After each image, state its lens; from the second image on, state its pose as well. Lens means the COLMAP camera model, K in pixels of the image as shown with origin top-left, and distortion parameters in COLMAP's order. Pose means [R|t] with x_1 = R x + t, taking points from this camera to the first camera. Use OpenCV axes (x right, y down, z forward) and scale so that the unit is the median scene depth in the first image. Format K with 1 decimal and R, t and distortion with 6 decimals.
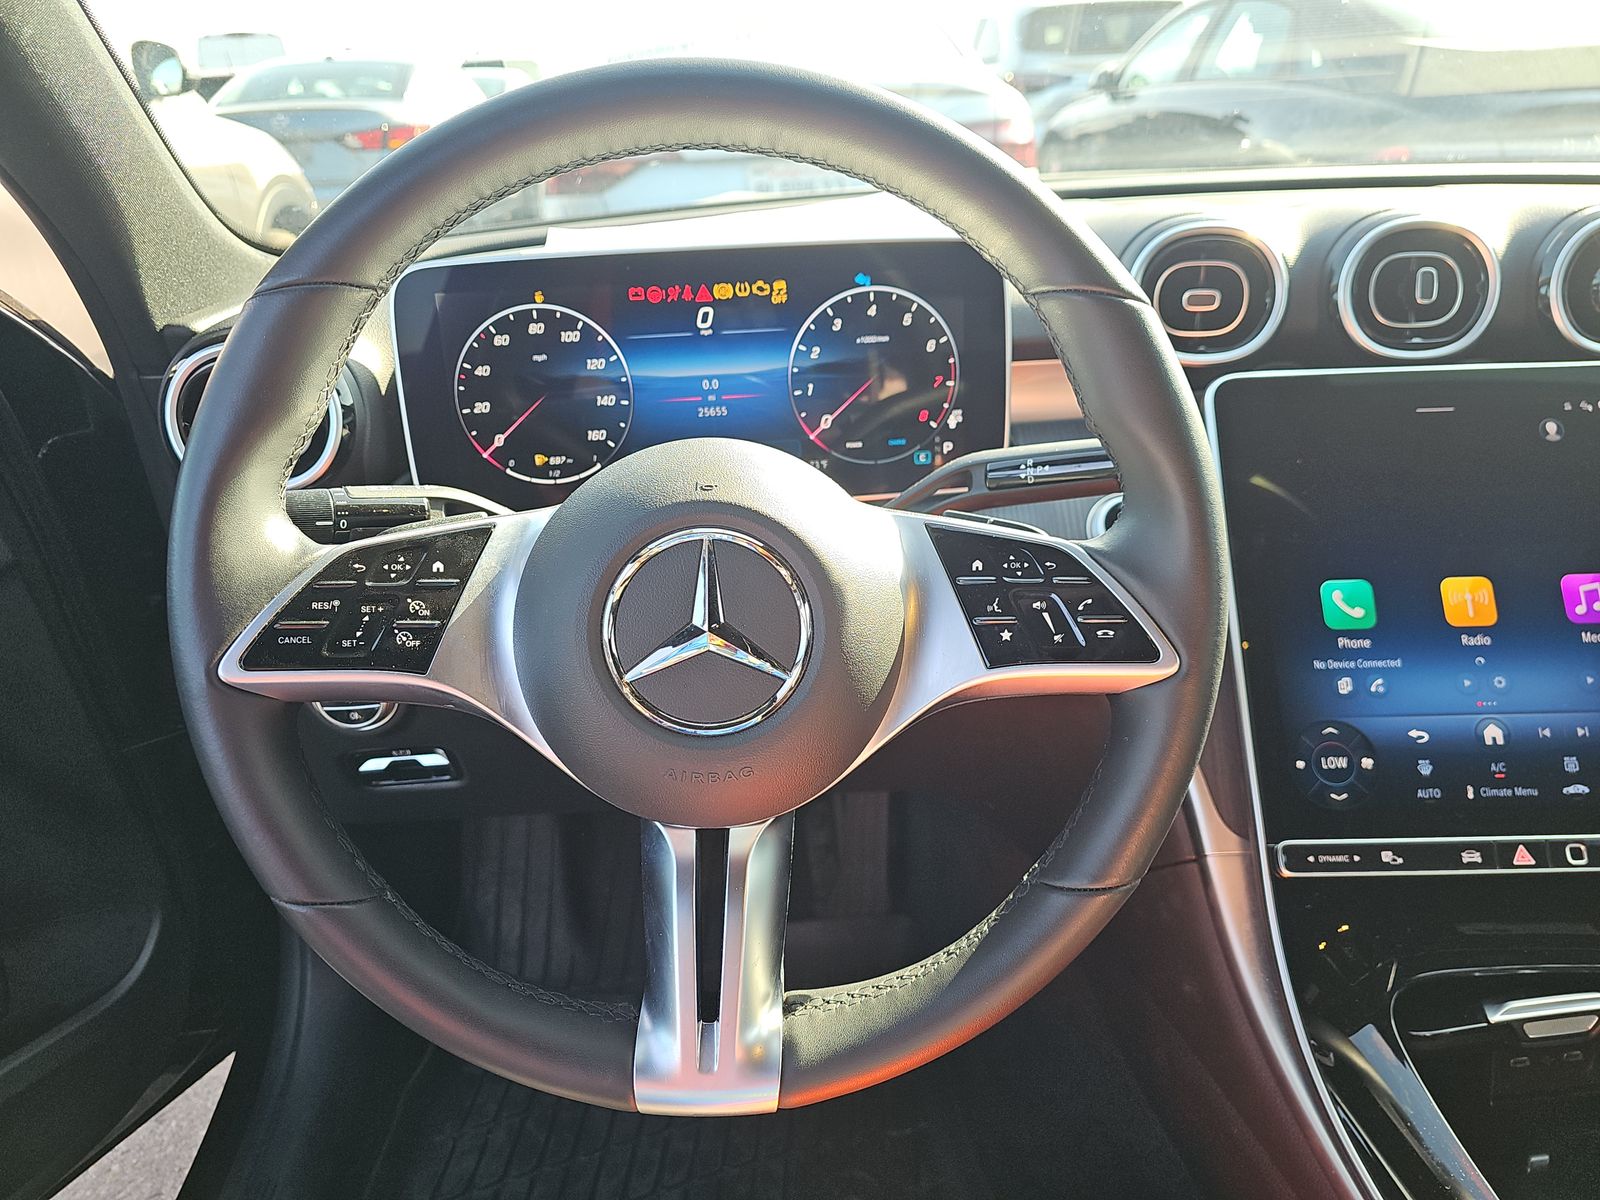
lens RADIAL K [[1088.1, 0, 808.8], [0, 1088.1, 621.8], [0, 0, 1]] dist [0.002030, 0.000815]
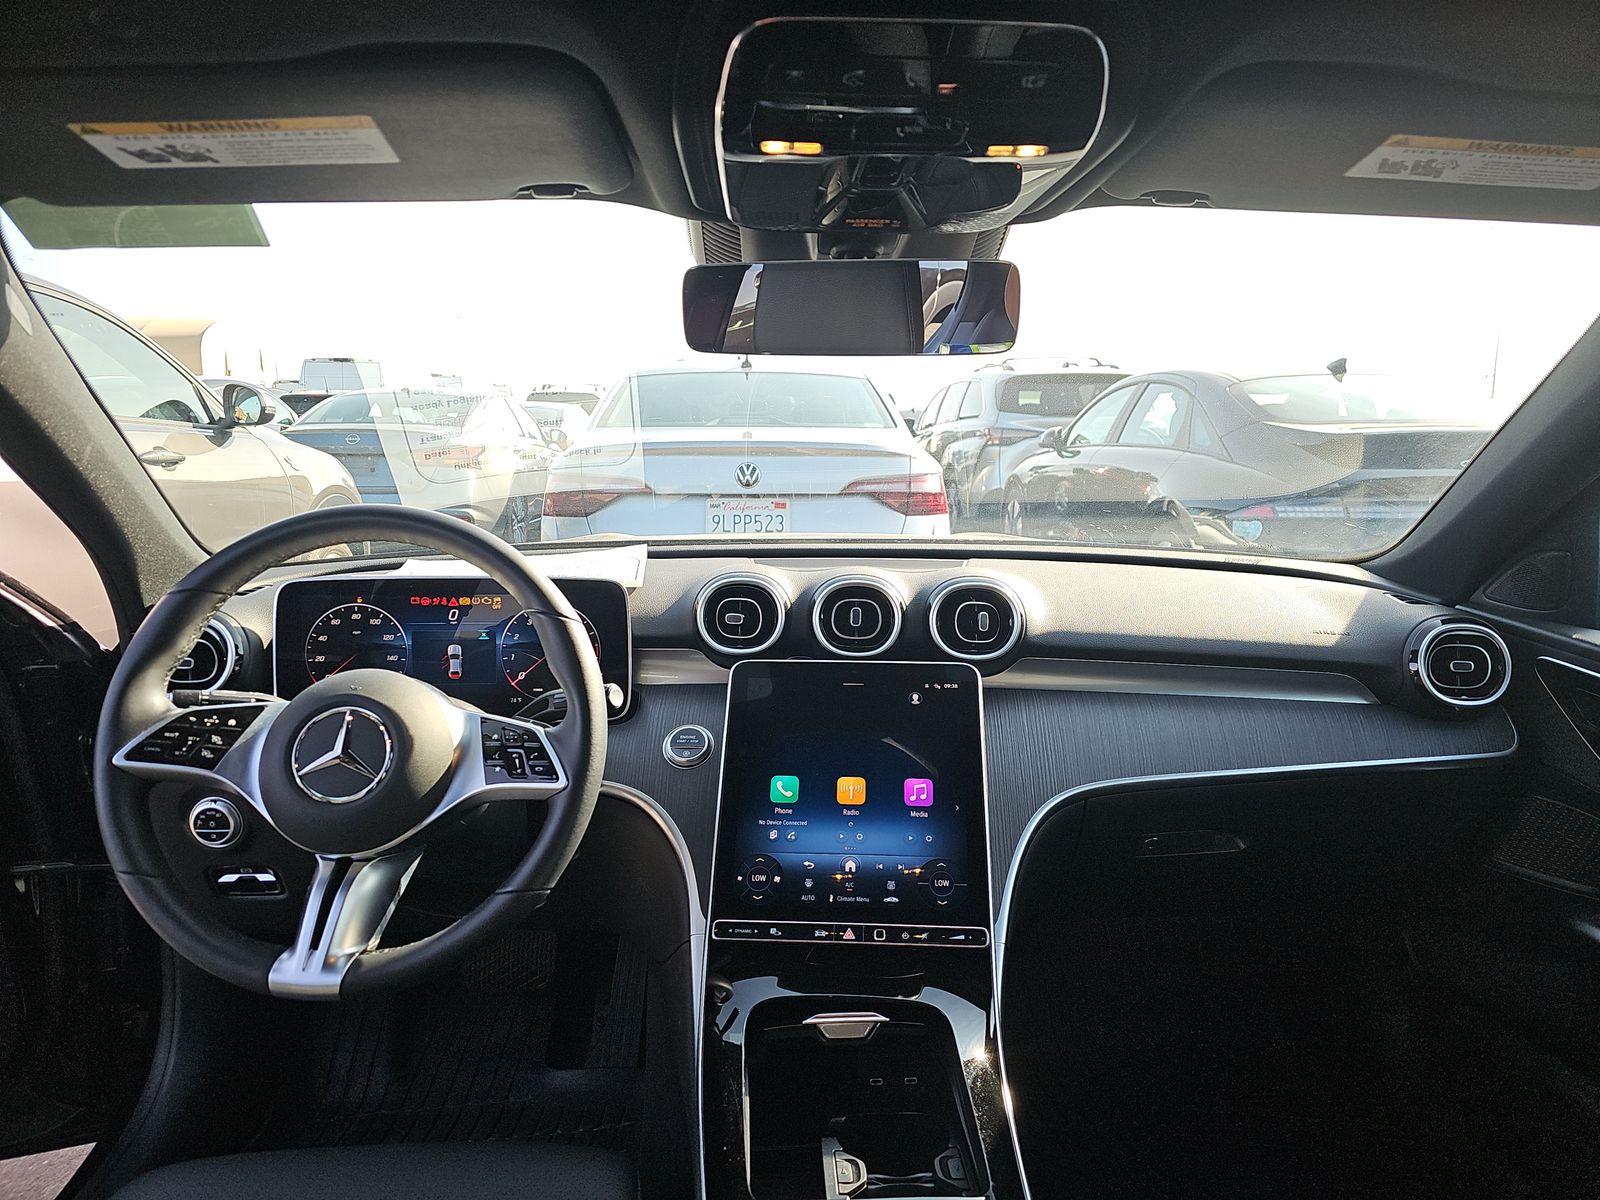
lens RADIAL K [[1075.3, 0, 803.0], [0, 1075.3, 628.3], [0, 0, 1]] dist [0.082477, -0.091773]
pose [[0.998250, 0.045775, -0.037437, 0.545040], [-0.054037, 0.963257, -0.263088, 0.177410], [0.024019, 0.264651, 0.964045, -0.691064]]
